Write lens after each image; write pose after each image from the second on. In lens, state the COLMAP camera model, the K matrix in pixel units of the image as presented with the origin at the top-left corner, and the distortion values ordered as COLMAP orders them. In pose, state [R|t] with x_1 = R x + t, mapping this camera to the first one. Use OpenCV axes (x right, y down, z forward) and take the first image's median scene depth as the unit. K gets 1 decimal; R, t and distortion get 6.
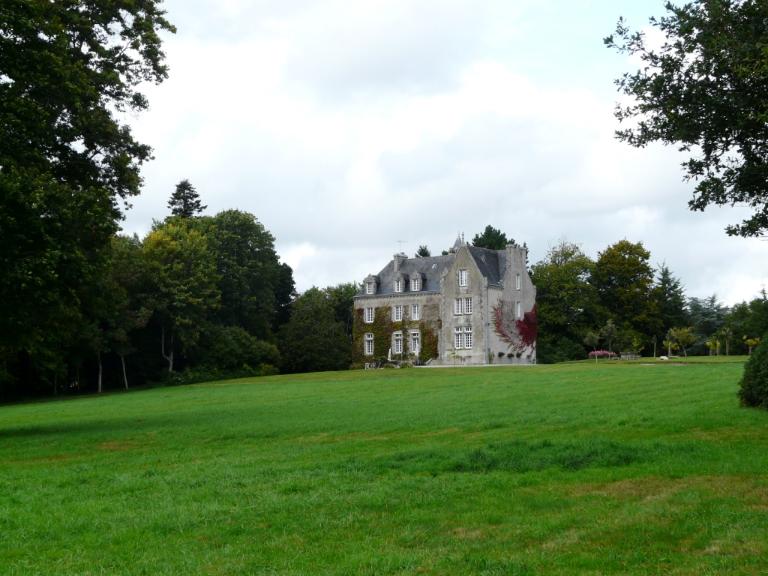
lens RADIAL K [[607.2, 0, 383.9], [0, 607.2, 288.6], [0, 0, 1]] dist [-0.012730, -0.001117]
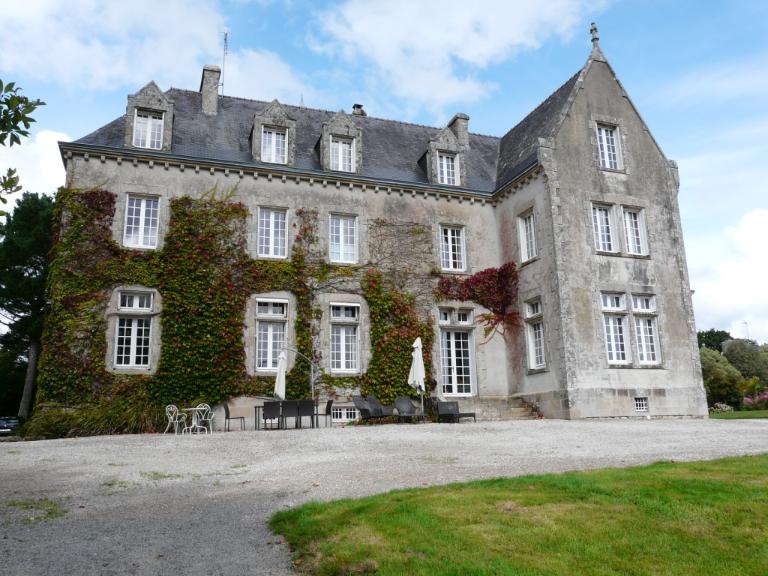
lens RADIAL K [[607.2, 0, 383.5], [0, 607.2, 285.7], [0, 0, 1]] dist [-0.012730, -0.001117]
pose [[0.640405, 0.161176, 0.750935, -0.157299], [-0.108513, 0.986913, -0.119283, 0.095781], [-0.760333, -0.005096, 0.649513, 0.785334]]
